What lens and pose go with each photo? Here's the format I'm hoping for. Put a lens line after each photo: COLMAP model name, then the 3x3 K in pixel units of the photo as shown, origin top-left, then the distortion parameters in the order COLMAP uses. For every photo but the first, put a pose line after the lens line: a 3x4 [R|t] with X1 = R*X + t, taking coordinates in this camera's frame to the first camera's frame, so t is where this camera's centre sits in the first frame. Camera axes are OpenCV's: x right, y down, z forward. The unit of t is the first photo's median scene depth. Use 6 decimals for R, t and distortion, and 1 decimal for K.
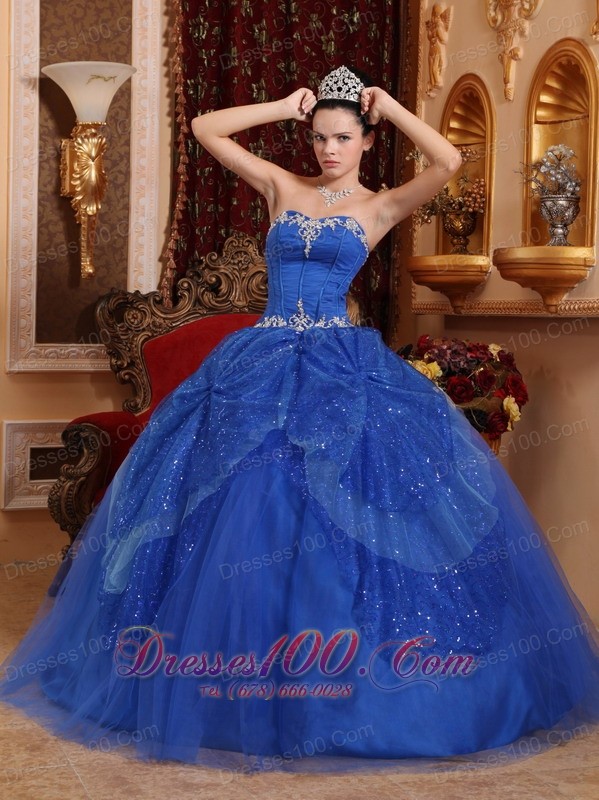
lens RADIAL K [[2351.4, 0, 297.3], [0, 2351.4, 372.0], [0, 0, 1]] dist [0.262765, 0.285597]
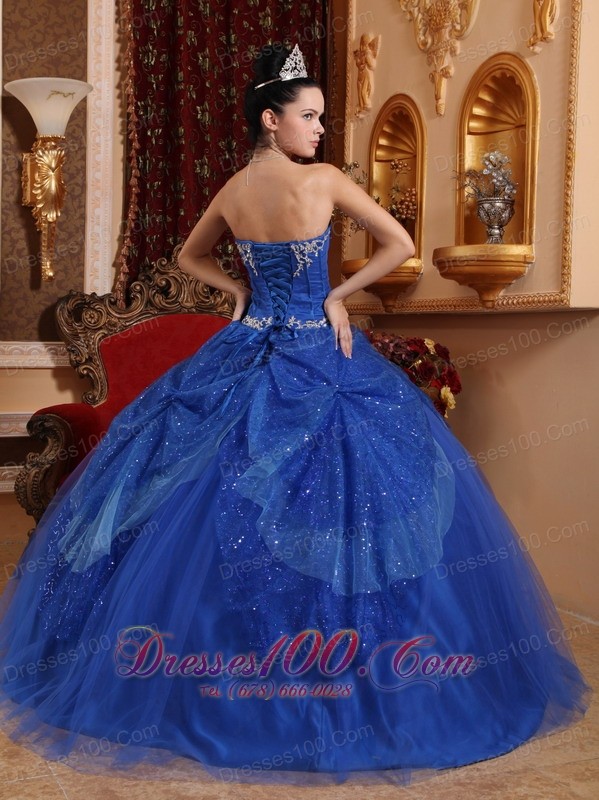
lens RADIAL K [[1540.4, 0, 298.4], [0, 1540.4, 396.2], [0, 0, 1]] dist [0.040089, 0.178053]
pose [[0.995729, -0.005867, 0.092139, -0.039866], [0.005323, 0.999967, 0.006156, 0.009555], [-0.092173, -0.005639, 0.995727, 0.281911]]
